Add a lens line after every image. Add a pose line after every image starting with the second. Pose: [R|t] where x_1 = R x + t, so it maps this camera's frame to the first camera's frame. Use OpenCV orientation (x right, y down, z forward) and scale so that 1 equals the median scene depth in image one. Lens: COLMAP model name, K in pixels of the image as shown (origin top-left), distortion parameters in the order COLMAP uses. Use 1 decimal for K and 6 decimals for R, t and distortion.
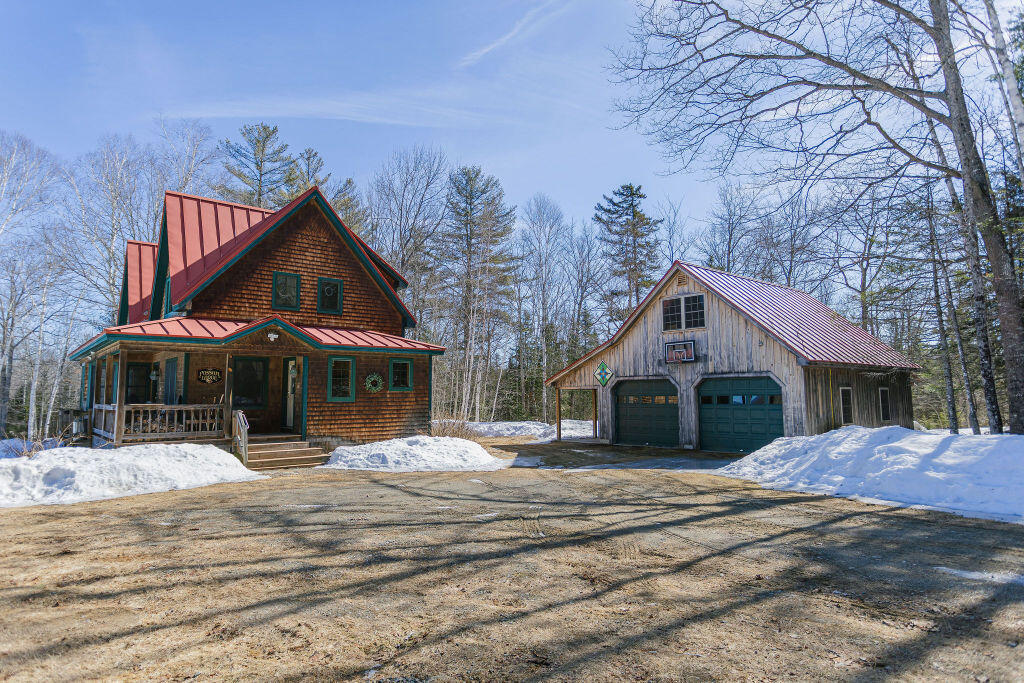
lens RADIAL K [[608.4, 0, 512.0], [0, 608.4, 341.5], [0, 0, 1]] dist [0.002291, 0.000898]
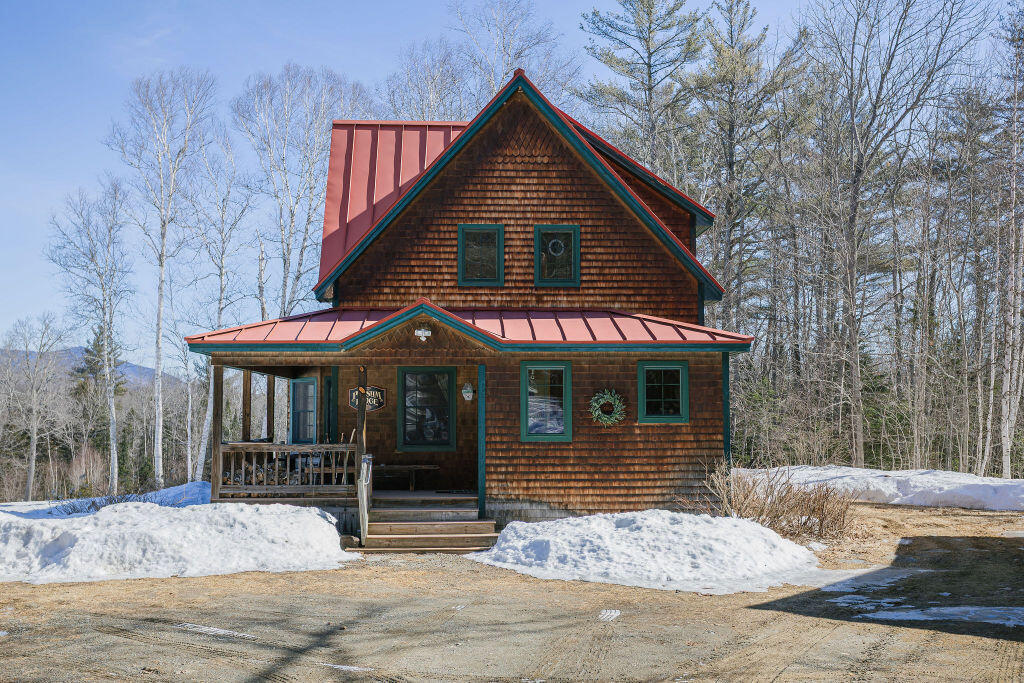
lens RADIAL K [[1046.2, 0, 512.6], [0, 1046.2, 353.8], [0, 0, 1]] dist [0.001314, 0.005310]
pose [[0.794971, -0.031428, -0.605833, 0.284040], [0.052603, 0.998467, 0.017230, -0.001709], [0.604363, -0.045566, 0.795405, 0.199334]]
